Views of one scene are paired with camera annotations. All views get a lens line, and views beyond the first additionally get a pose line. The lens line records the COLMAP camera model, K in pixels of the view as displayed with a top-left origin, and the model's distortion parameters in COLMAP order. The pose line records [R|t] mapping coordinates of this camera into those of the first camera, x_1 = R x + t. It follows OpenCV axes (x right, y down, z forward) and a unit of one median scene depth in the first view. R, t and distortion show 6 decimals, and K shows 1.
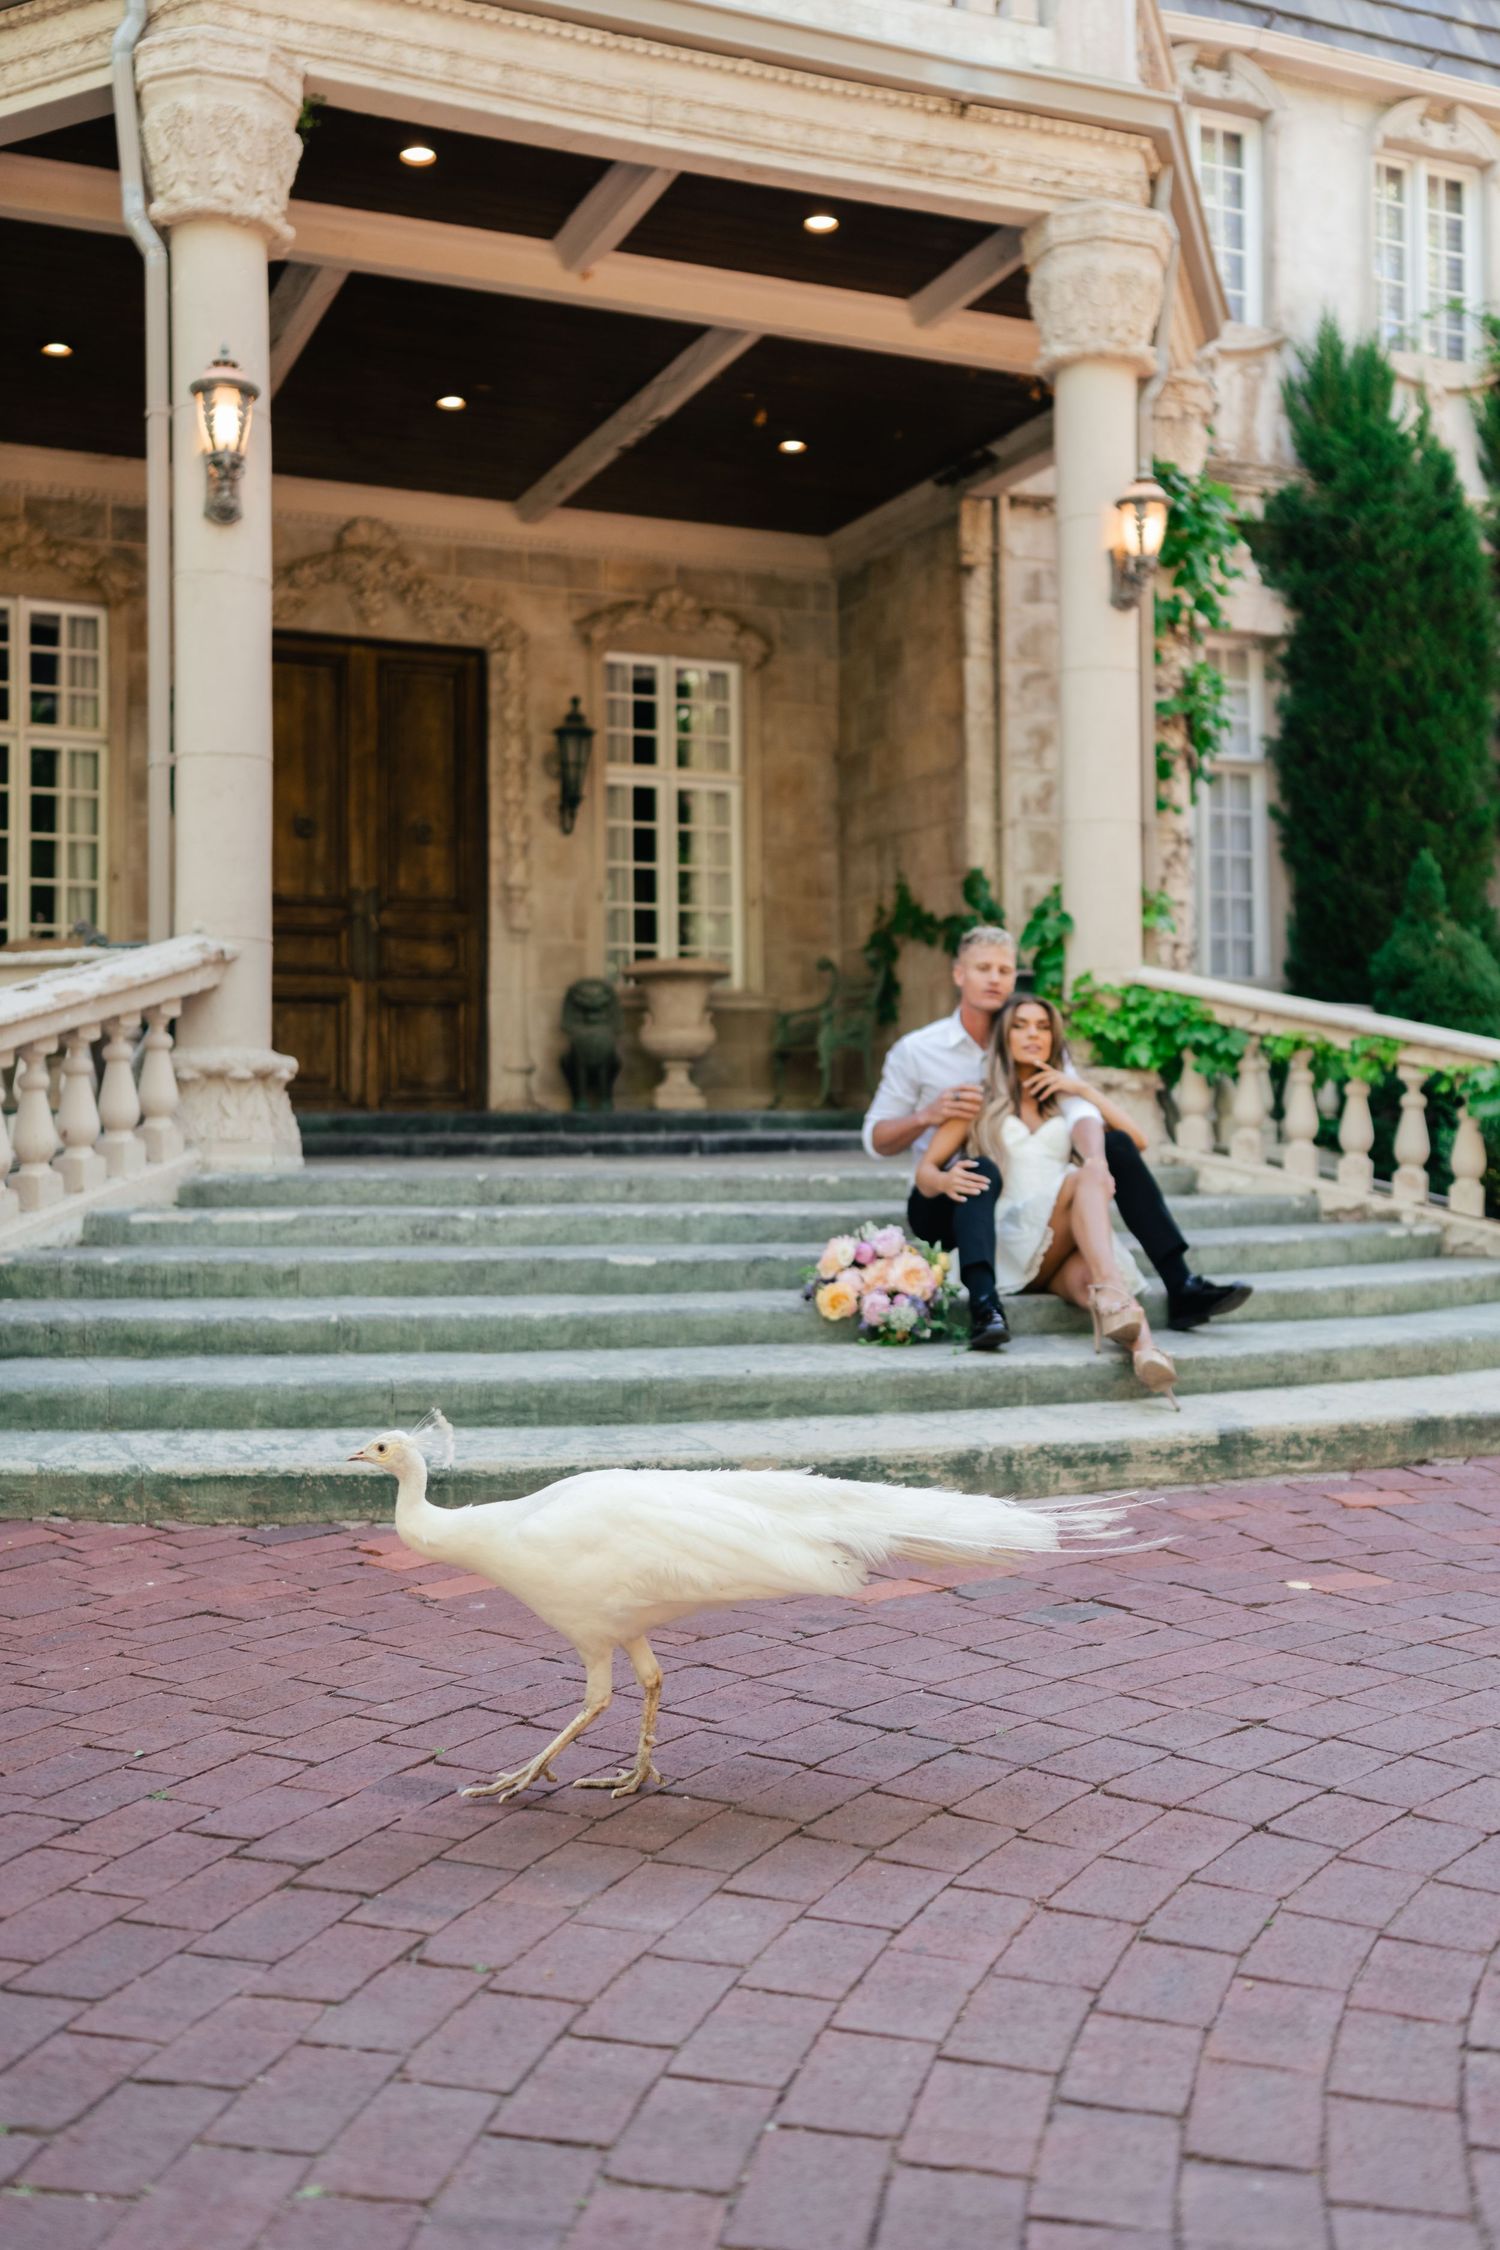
lens RADIAL K [[2117.2, 0, 795.8], [0, 2117.2, 1090.9], [0, 0, 1]] dist [0.001193, -0.001117]
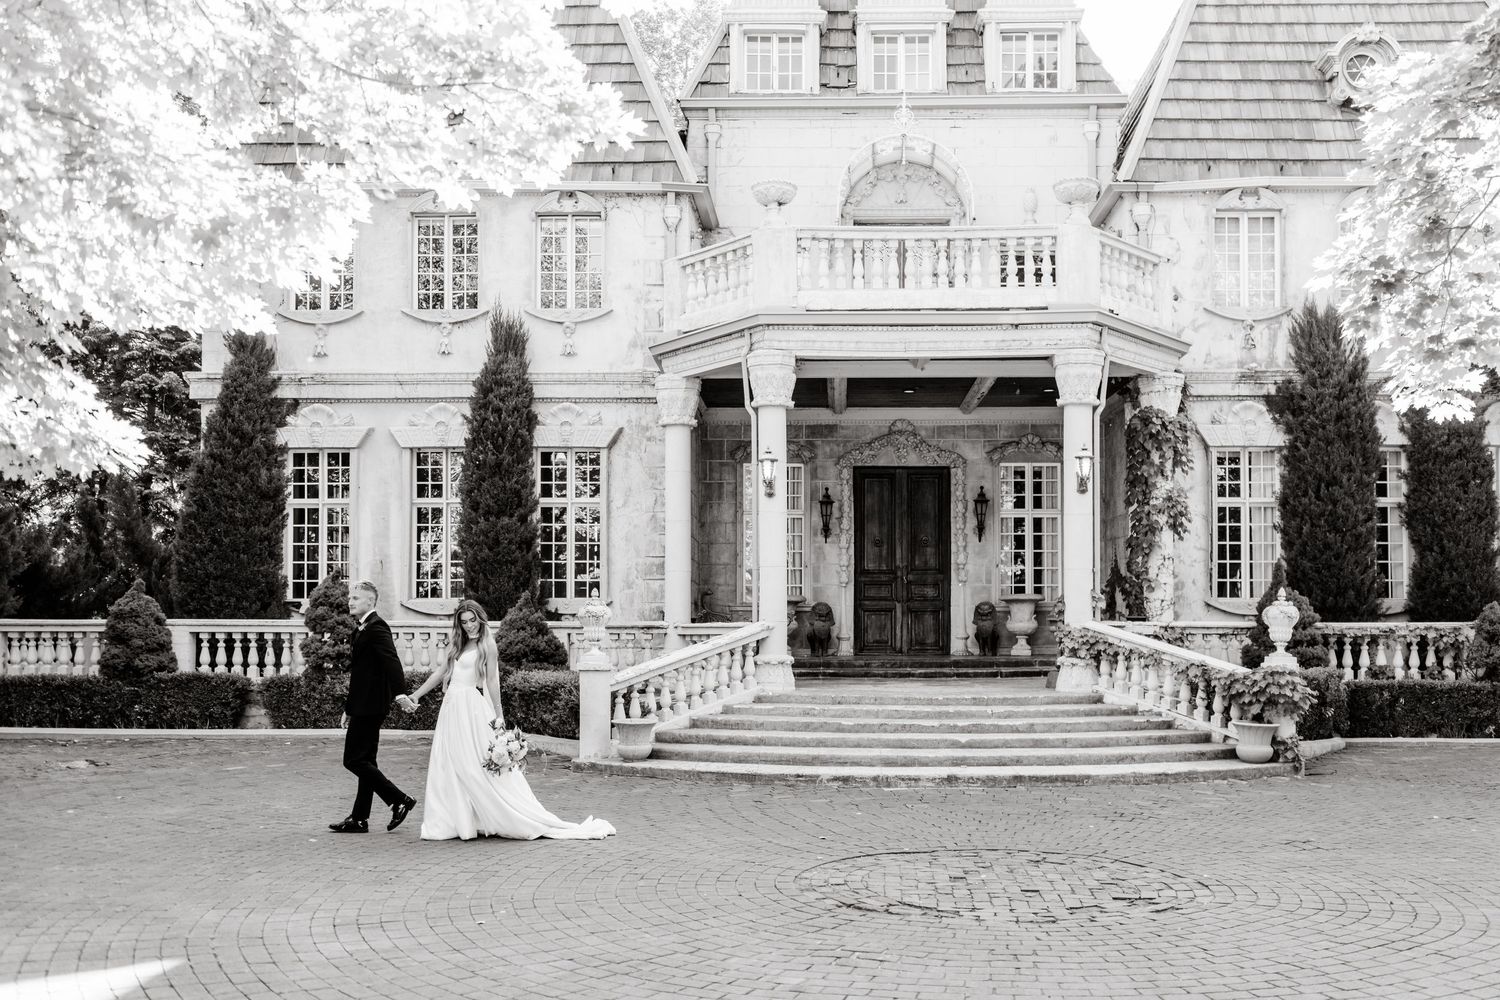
lens RADIAL K [[1460.9, 0, 867.0], [0, 1460.9, 578.9], [0, 0, 1]] dist [0.002747, 0.005614]
pose [[0.911990, -0.007619, -0.410142, 0.482224], [0.007920, 0.999968, -0.000965, -0.080480], [0.410137, -0.002368, 0.912021, -0.616812]]
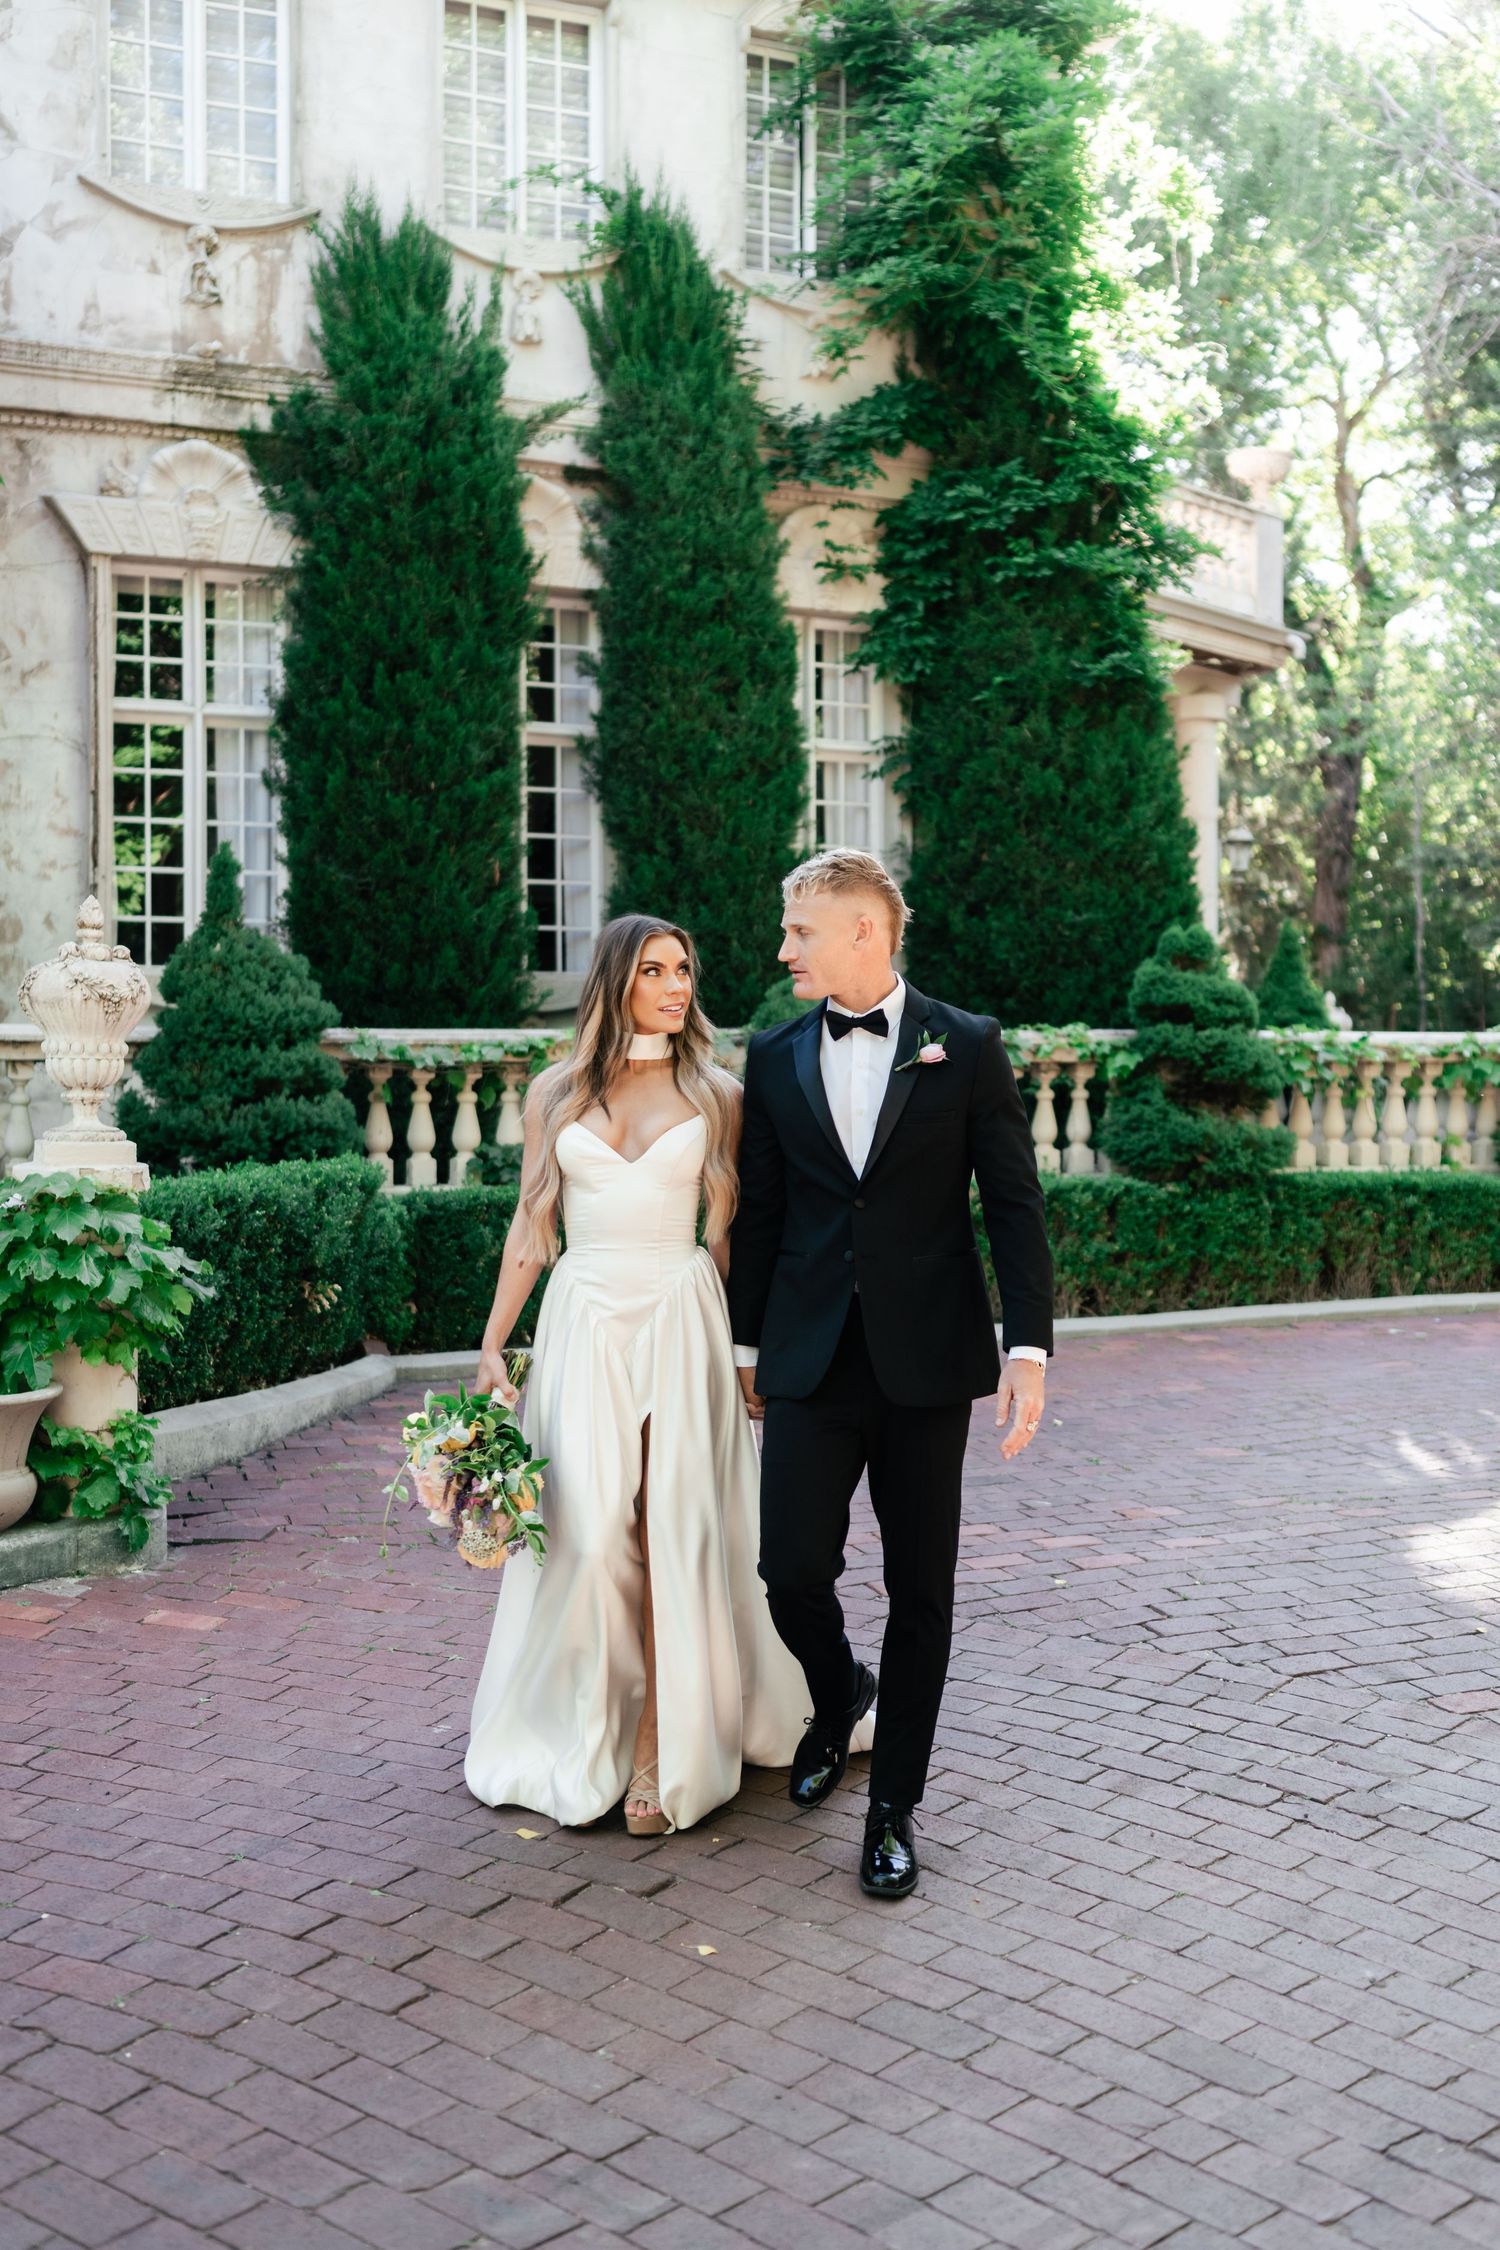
lens RADIAL K [[2117.2, 0, 795.8], [0, 2117.2, 1090.9], [0, 0, 1]] dist [0.001193, -0.001117]
pose [[0.999733, 0.004862, -0.022605, 0.474649], [-0.003711, 0.998708, 0.050672, -0.051401], [0.022822, -0.050575, 0.998459, 0.148500]]
